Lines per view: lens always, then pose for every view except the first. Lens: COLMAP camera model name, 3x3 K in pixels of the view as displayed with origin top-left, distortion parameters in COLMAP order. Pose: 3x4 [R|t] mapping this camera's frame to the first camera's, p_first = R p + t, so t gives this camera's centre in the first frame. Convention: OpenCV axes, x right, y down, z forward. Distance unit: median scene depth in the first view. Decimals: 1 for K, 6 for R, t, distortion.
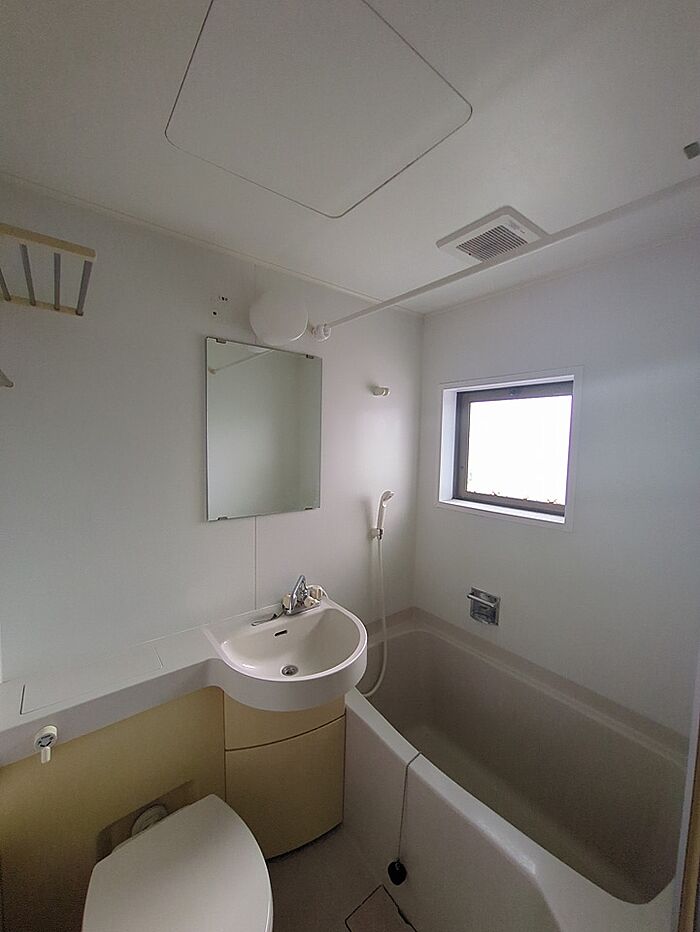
lens RADIAL K [[367.5, 0, 345.9], [0, 367.5, 467.6], [0, 0, 1]] dist [0.000494, 0.000359]
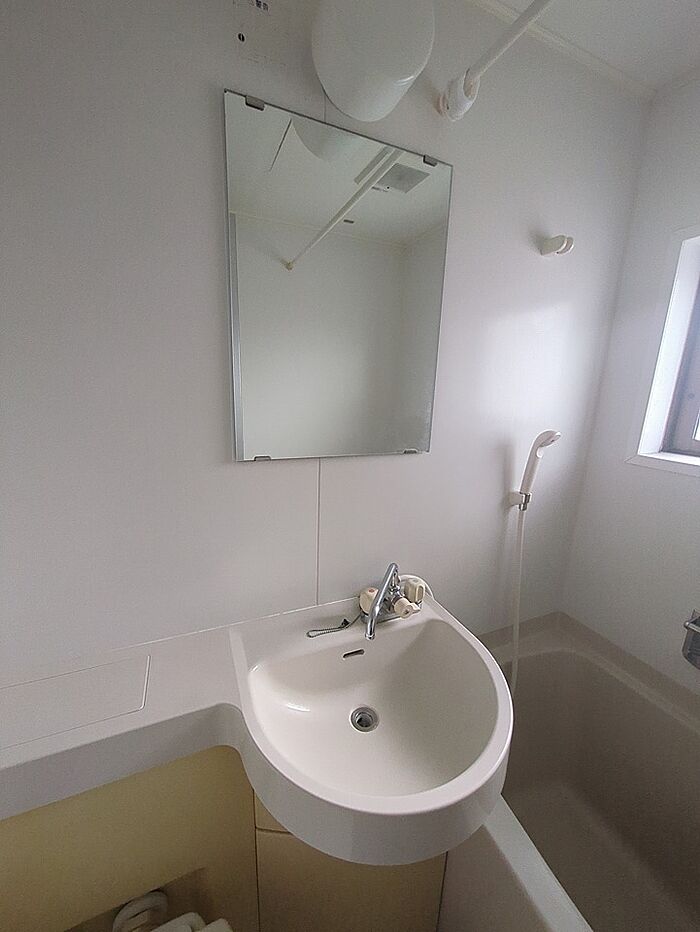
lens RADIAL K [[367.5, 0, 353.8], [0, 367.5, 465.8], [0, 0, 1]] dist [0.000494, 0.000359]
pose [[0.970243, 0.069325, -0.231997, -0.053000], [-0.036475, 0.989050, 0.143005, 0.054439], [0.239370, -0.130288, 0.962147, 0.426454]]
